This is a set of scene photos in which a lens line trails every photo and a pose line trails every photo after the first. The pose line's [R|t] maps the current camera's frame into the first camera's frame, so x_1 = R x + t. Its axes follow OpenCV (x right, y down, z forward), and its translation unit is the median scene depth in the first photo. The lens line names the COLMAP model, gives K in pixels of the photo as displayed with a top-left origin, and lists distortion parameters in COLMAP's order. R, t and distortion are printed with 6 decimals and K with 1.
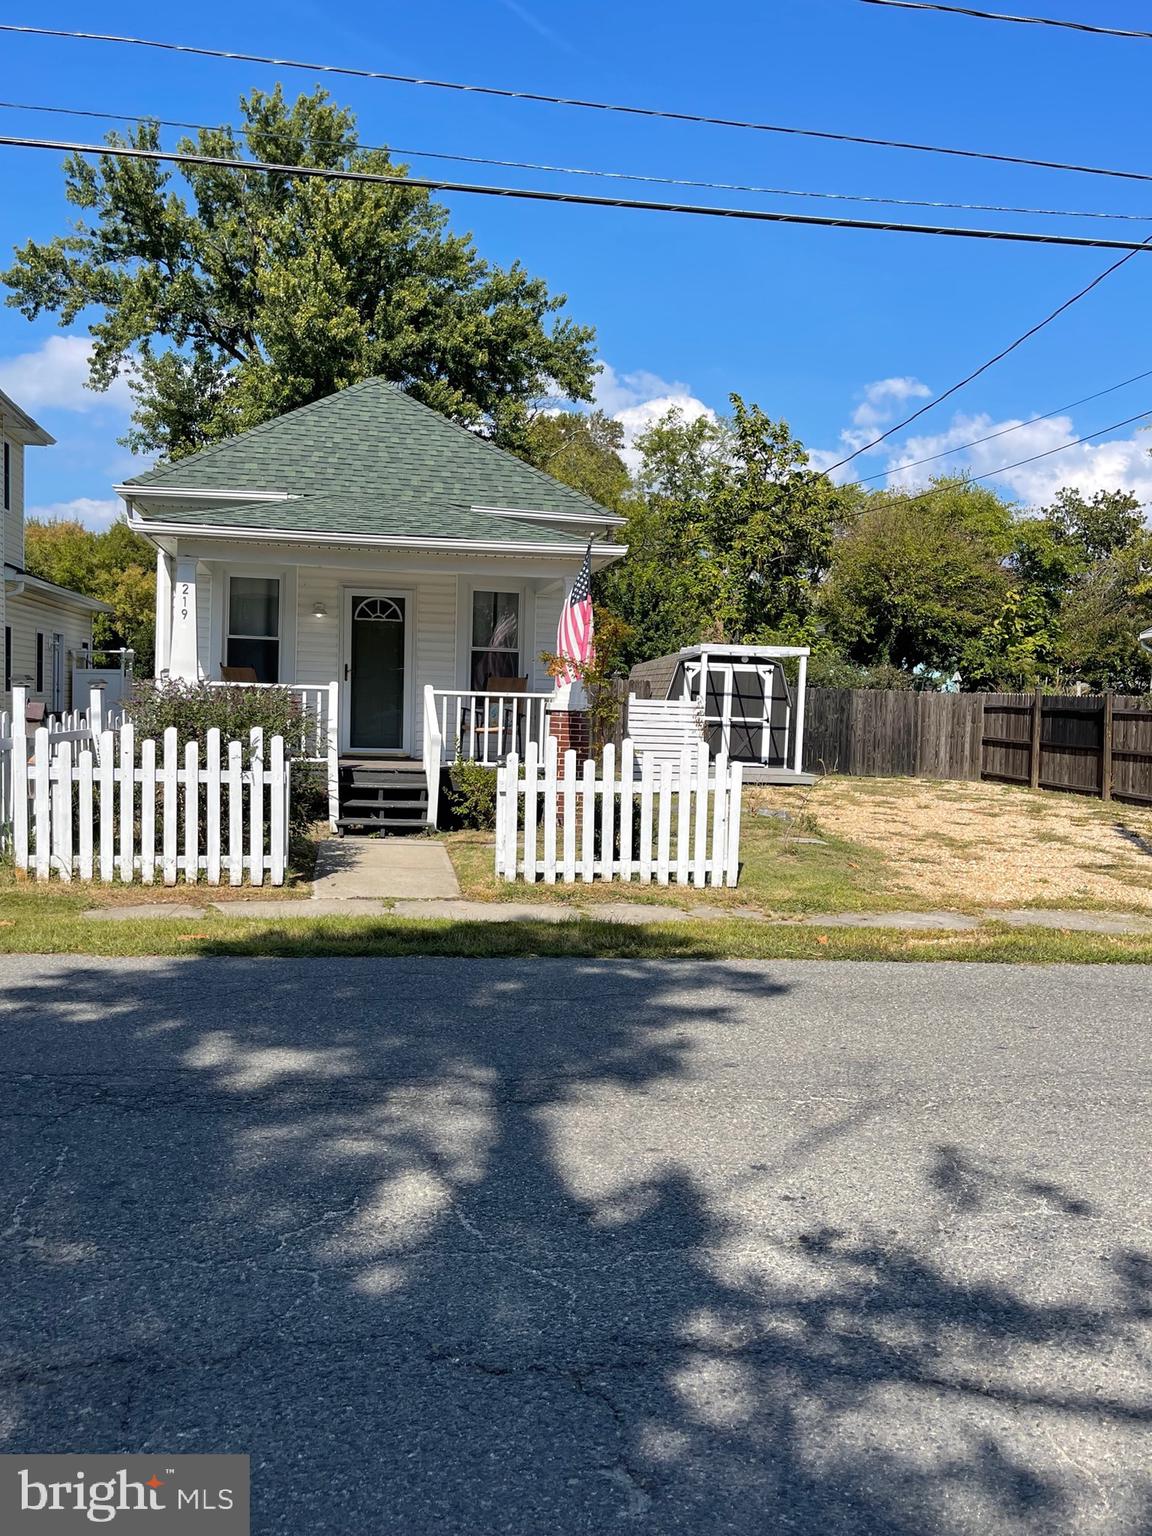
lens RADIAL K [[1269.6, 0, 582.0], [0, 1269.6, 764.8], [0, 0, 1]] dist [0.032569, -0.006122]
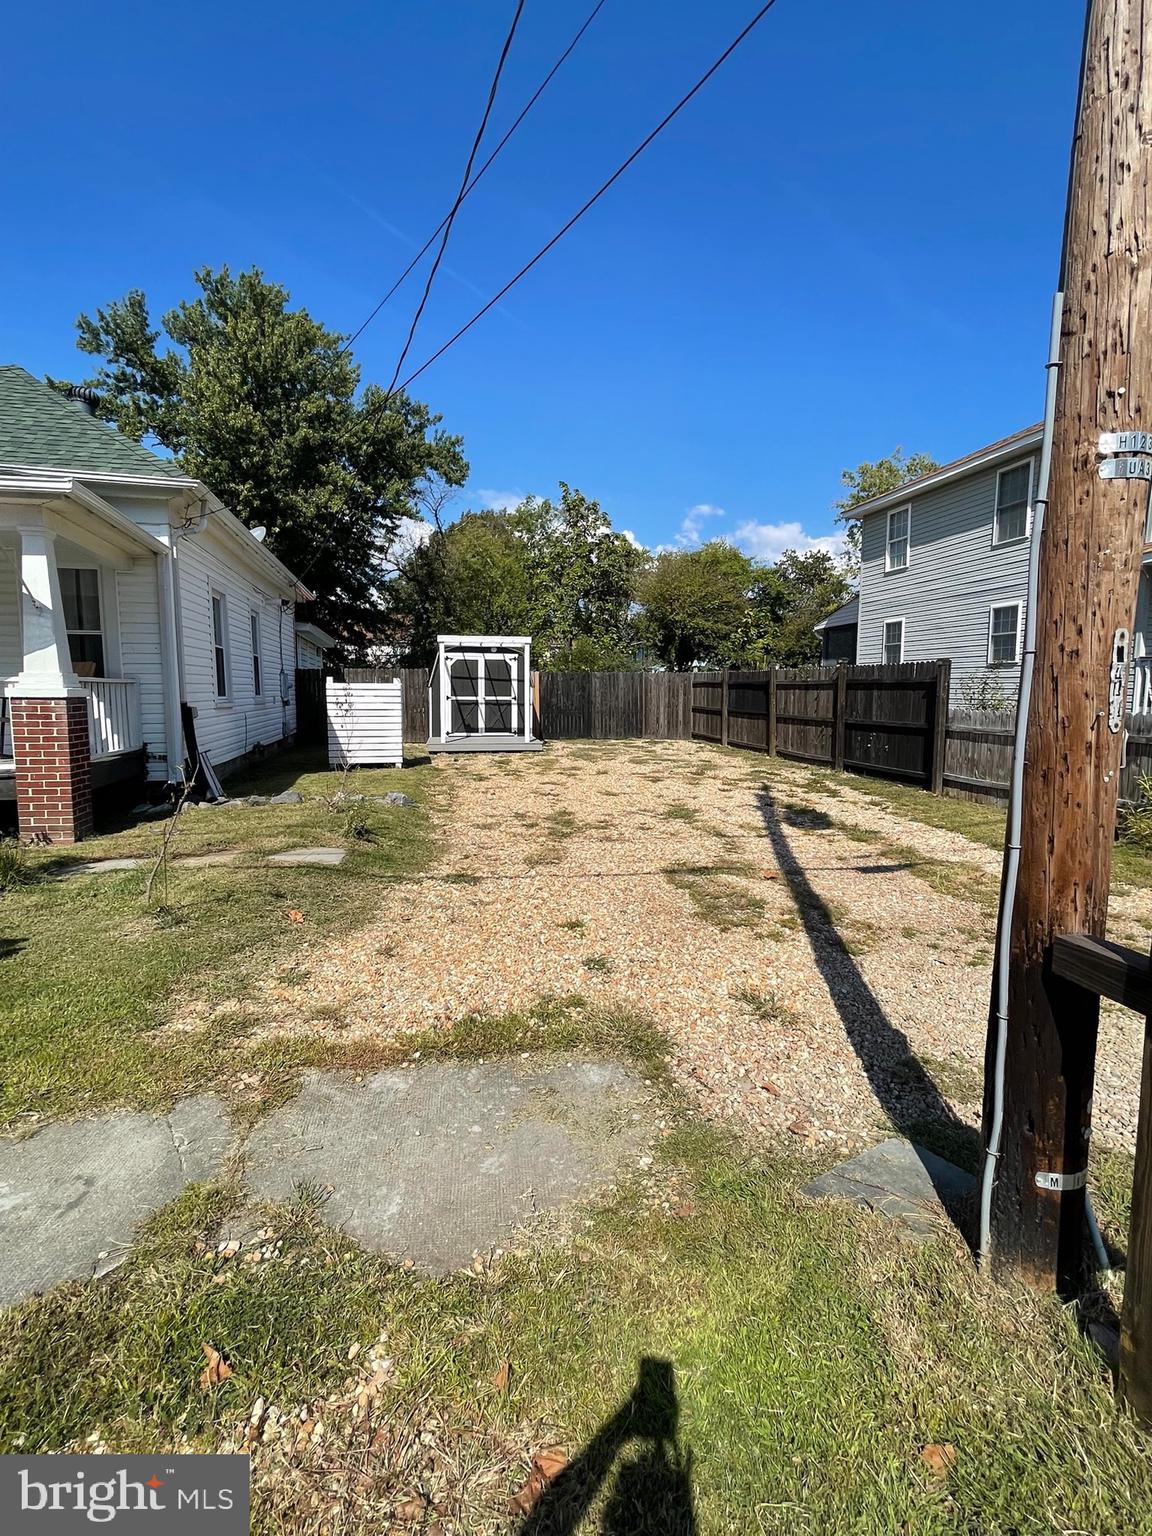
lens RADIAL K [[691.6, 0, 563.3], [0, 691.6, 767.5], [0, 0, 1]] dist [-0.006930, 0.003181]
pose [[0.999103, -0.033519, 0.025861, 0.109426], [0.031818, 0.997468, 0.063600, -0.005470], [-0.027928, -0.062720, 0.997640, 0.197214]]
